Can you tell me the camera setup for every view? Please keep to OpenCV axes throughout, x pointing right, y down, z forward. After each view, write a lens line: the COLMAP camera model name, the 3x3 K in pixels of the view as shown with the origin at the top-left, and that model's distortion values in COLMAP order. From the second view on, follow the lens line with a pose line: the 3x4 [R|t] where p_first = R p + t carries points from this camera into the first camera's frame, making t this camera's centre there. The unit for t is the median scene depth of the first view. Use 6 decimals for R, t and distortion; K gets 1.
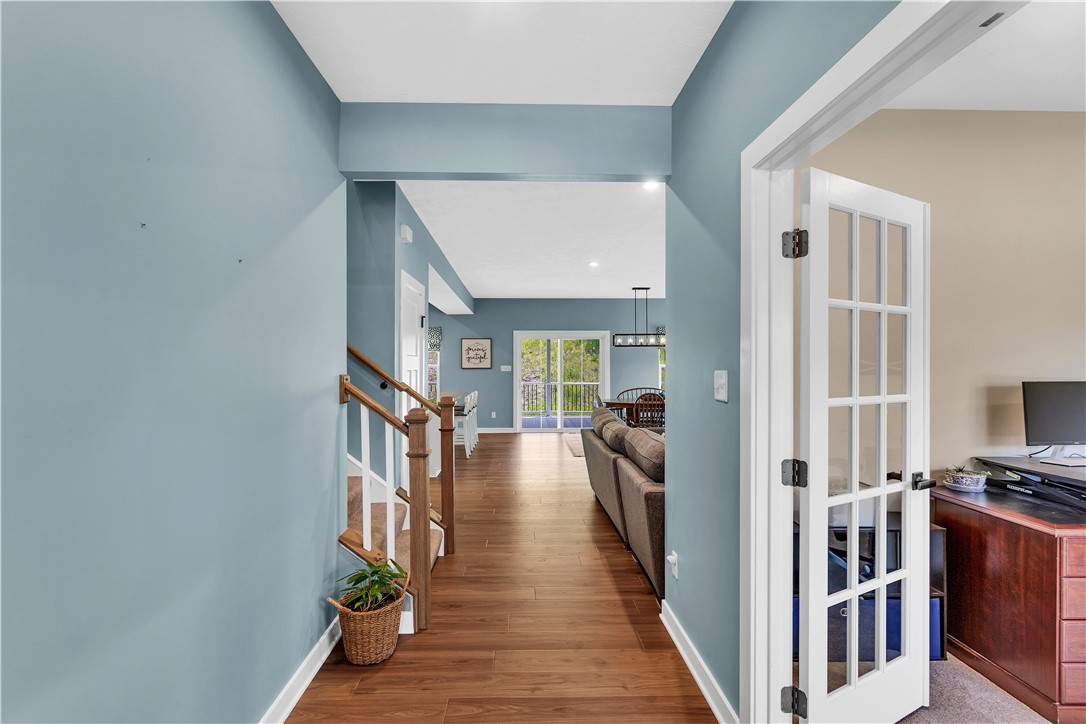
lens RADIAL K [[521.8, 0, 543.0], [0, 521.8, 362.0], [0, 0, 1]] dist [-0.000768, -0.000015]
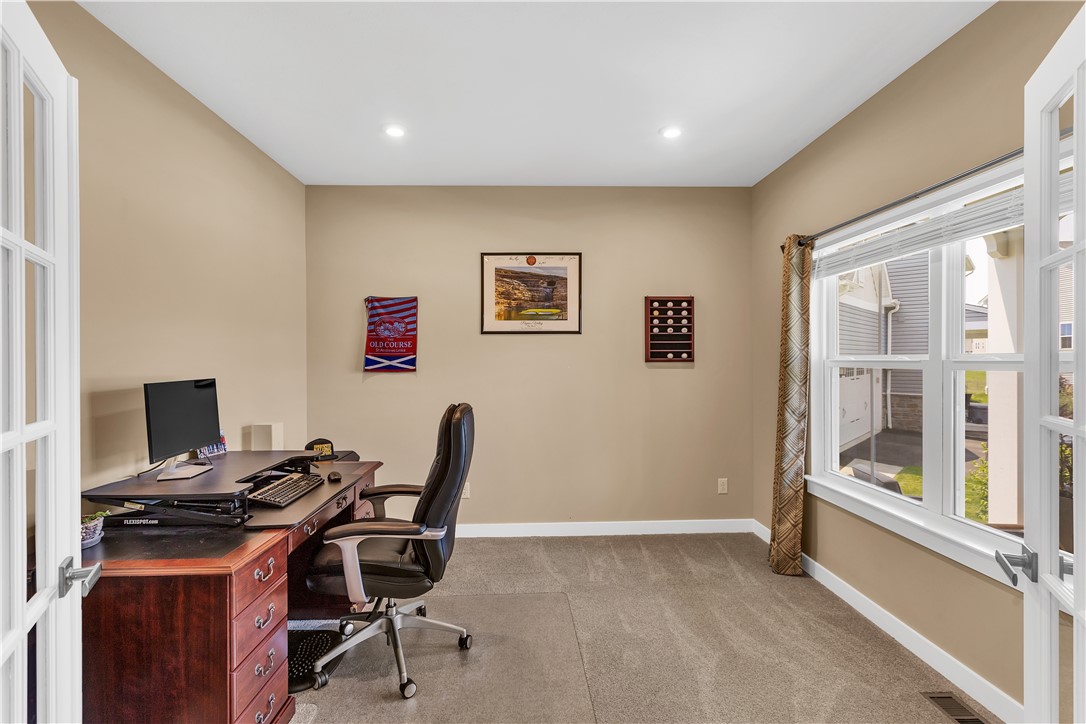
lens RADIAL K [[521.8, 0, 543.0], [0, 521.8, 362.0], [0, 0, 1]] dist [-0.000768, -0.000015]
pose [[0.005986, -0.006760, 0.999959, 0.143893], [-0.000928, 0.999977, 0.006765, -0.000288], [-0.999982, -0.000968, 0.005979, 0.405438]]
